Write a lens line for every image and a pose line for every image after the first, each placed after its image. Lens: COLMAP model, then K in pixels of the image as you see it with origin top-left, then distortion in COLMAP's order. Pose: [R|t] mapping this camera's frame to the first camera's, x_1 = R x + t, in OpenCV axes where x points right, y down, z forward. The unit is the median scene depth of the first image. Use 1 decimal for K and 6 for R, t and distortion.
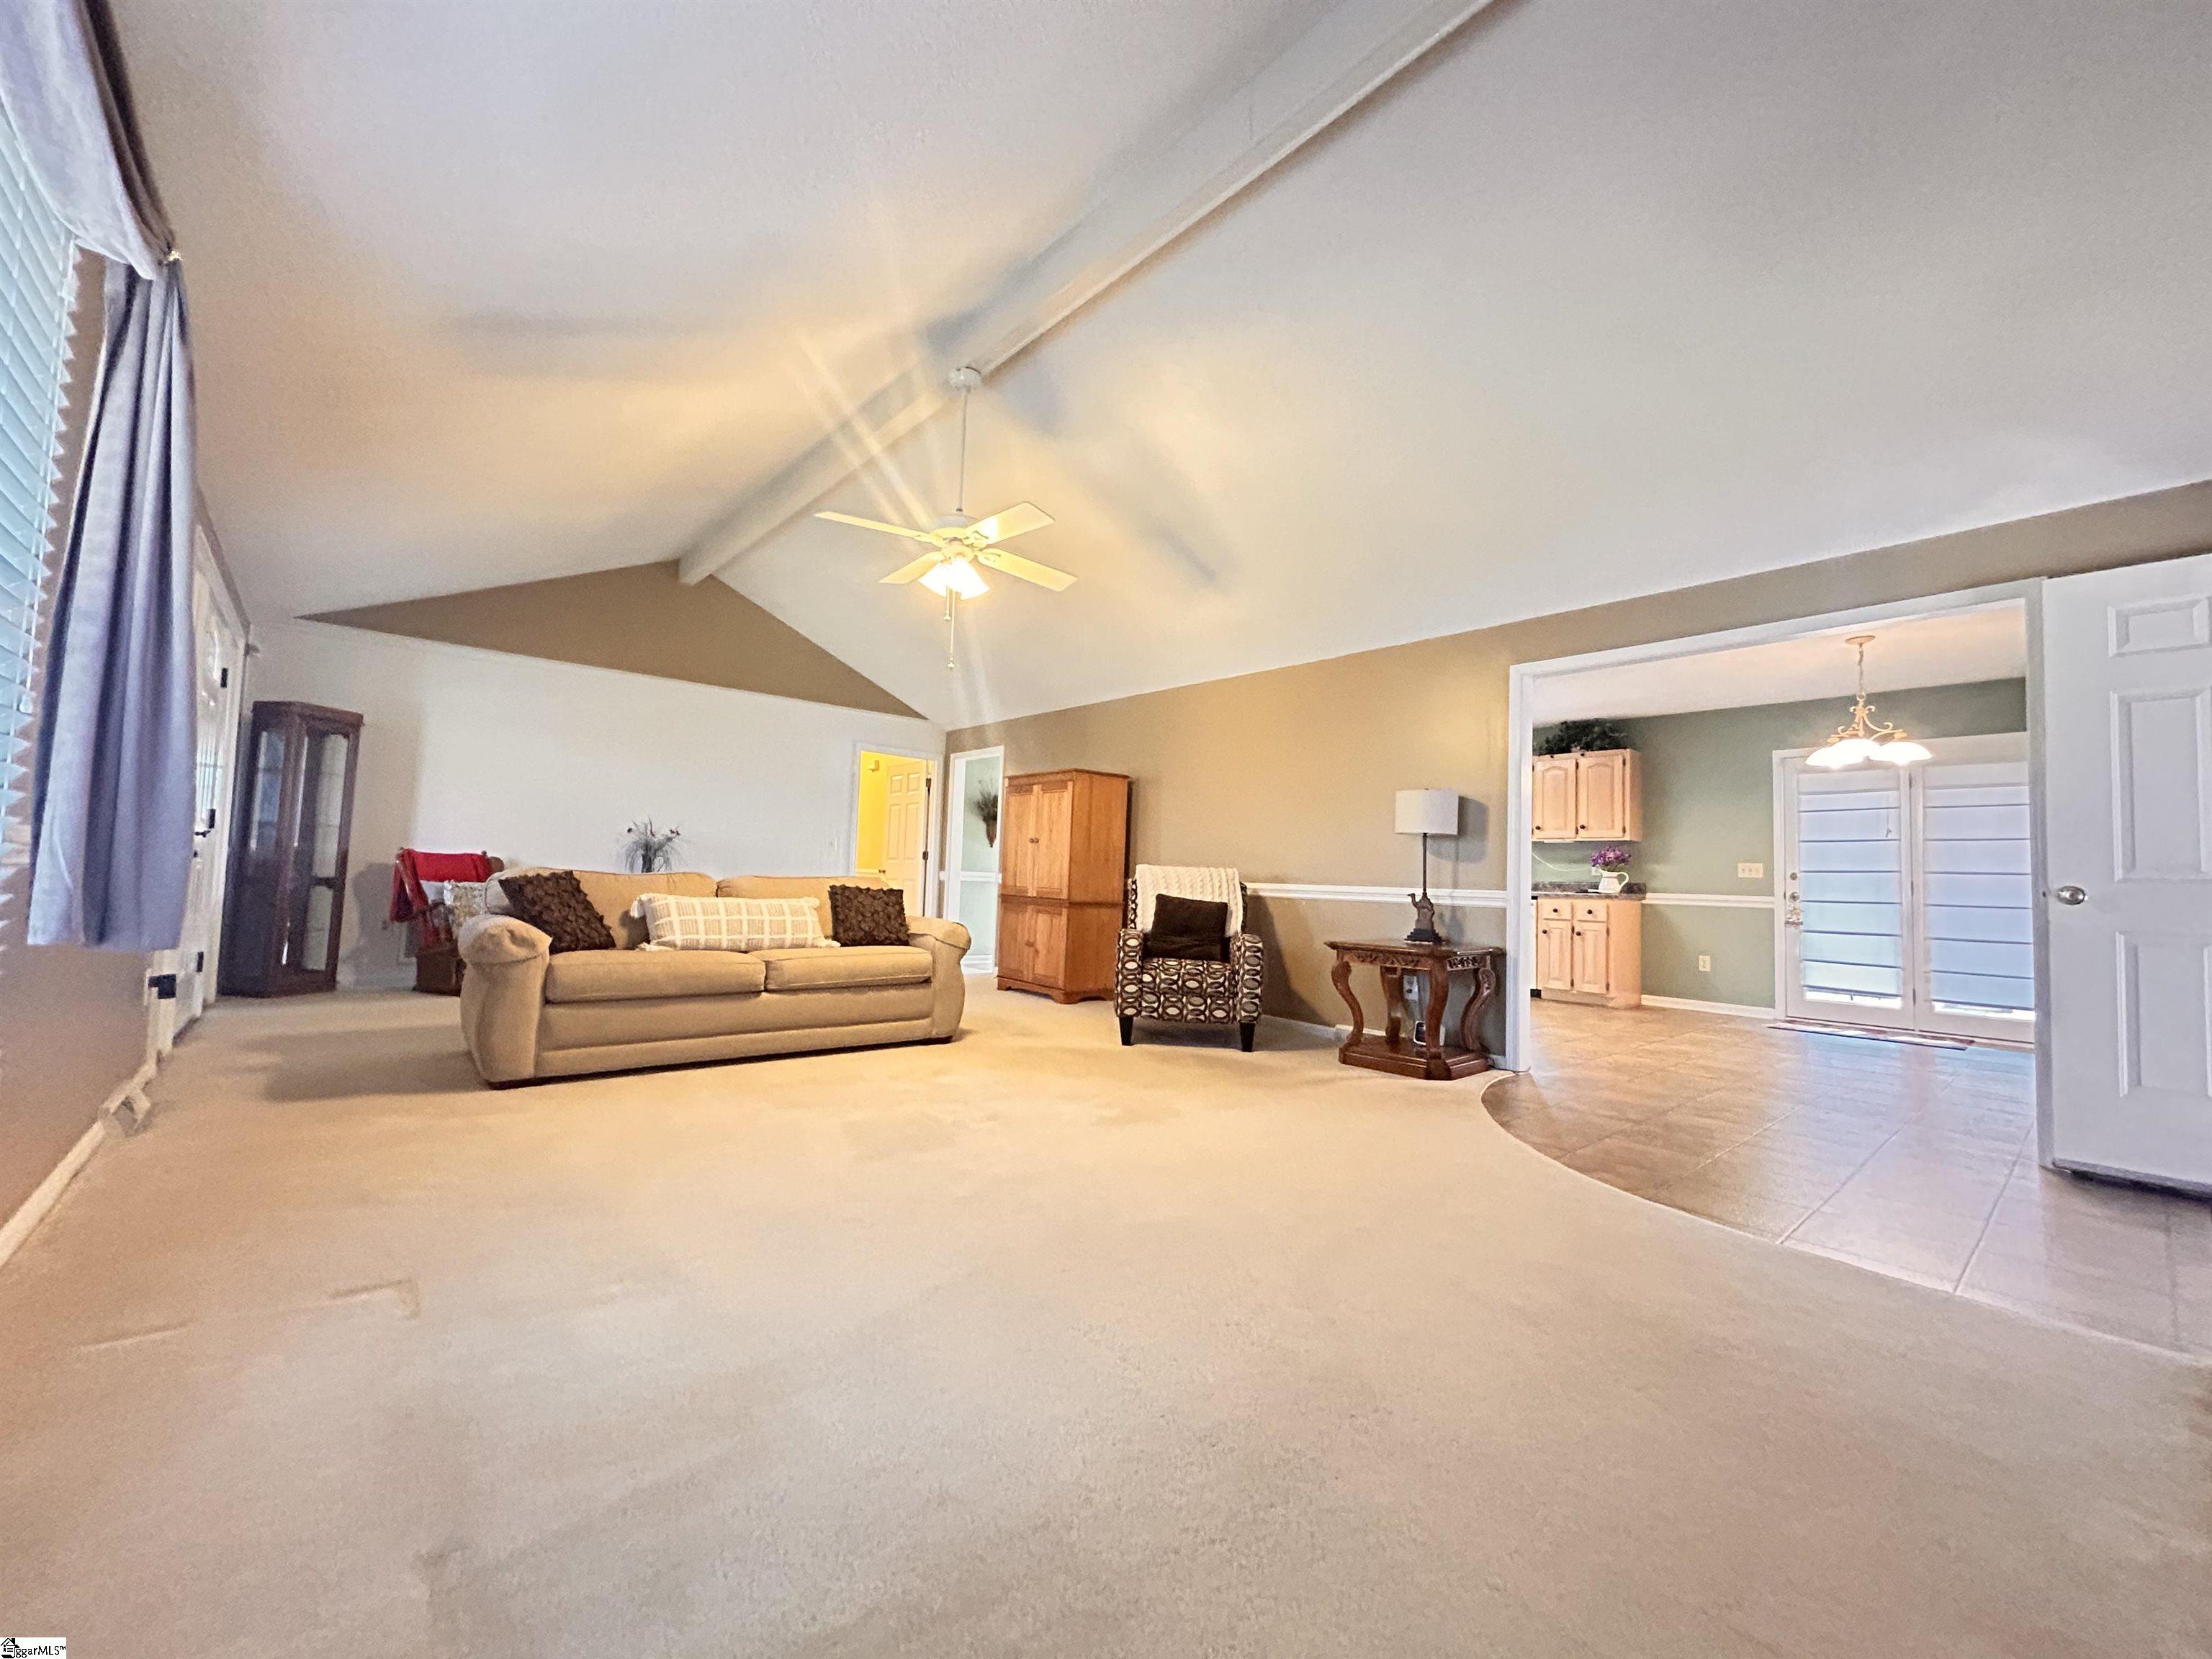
lens RADIAL K [[878.7, 0, 1104.6], [0, 878.7, 844.2], [0, 0, 1]] dist [-0.001305, -0.000939]
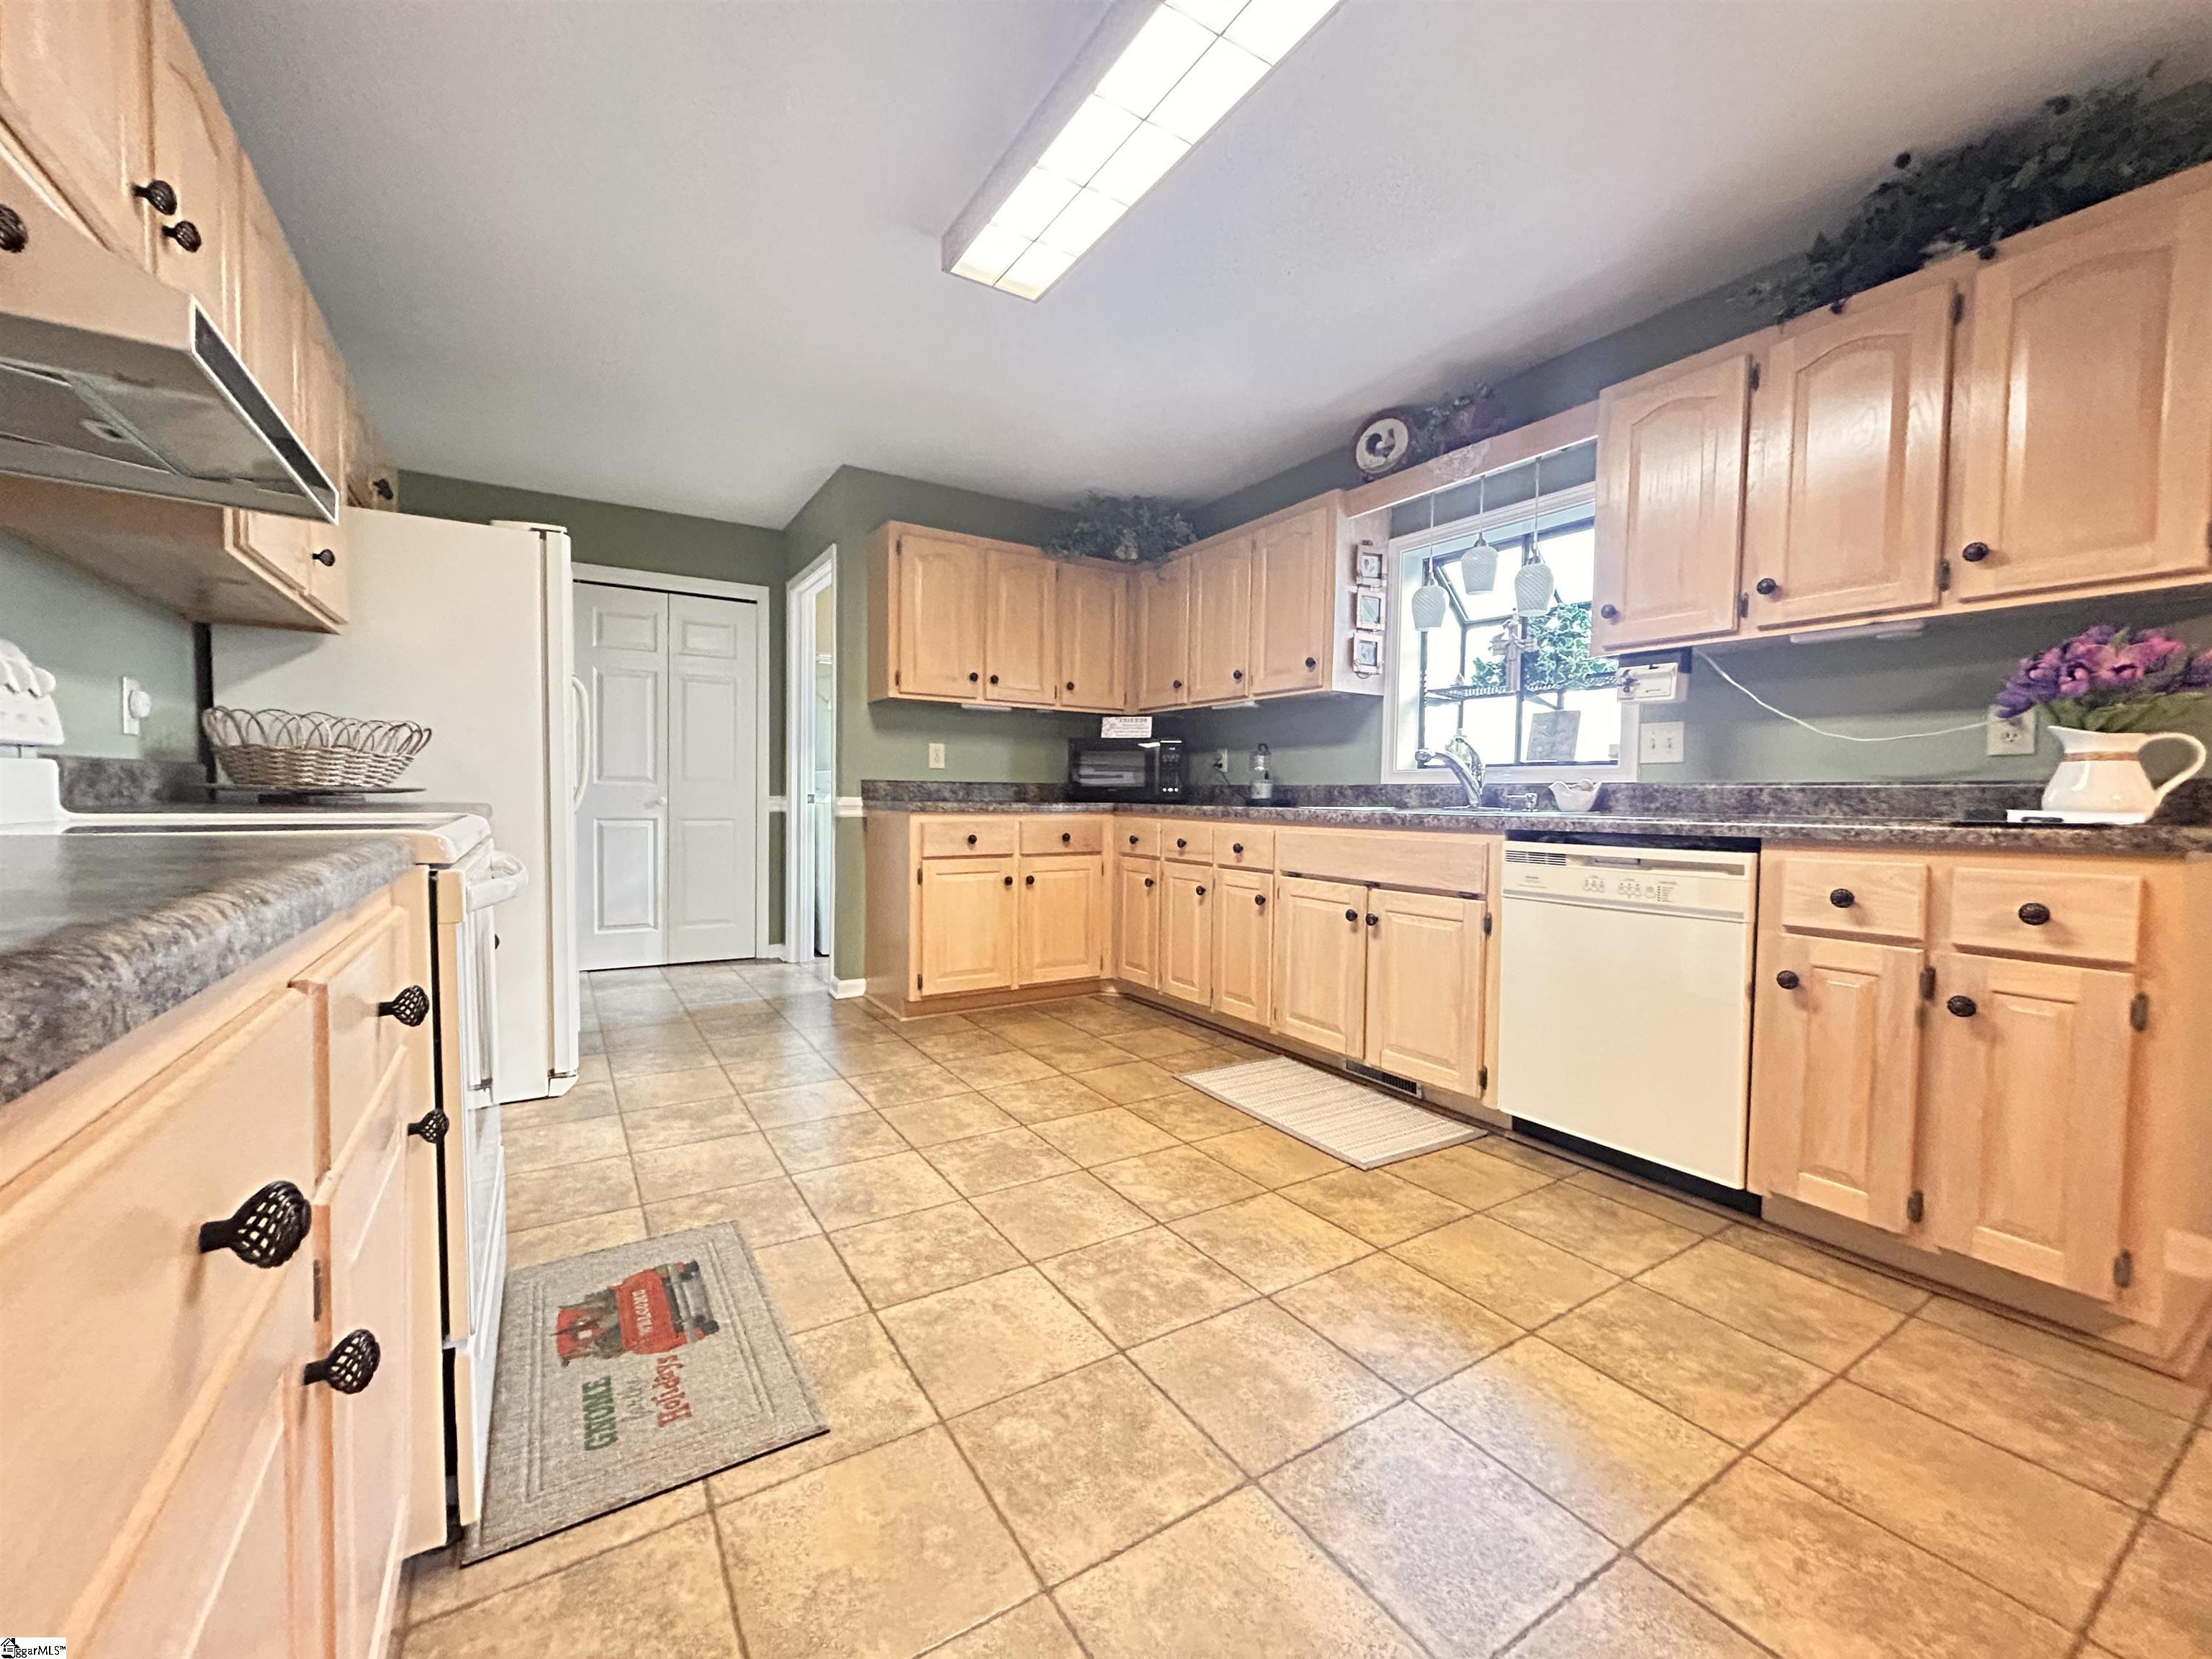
lens RADIAL K [[878.7, 0, 1096.1], [0, 878.7, 840.5], [0, 0, 1]] dist [-0.001305, -0.000939]
pose [[0.986947, -0.013100, -0.160515, 0.346481], [0.026731, 0.996186, 0.083056, 0.033452], [0.158815, -0.086262, 0.983533, 0.726124]]
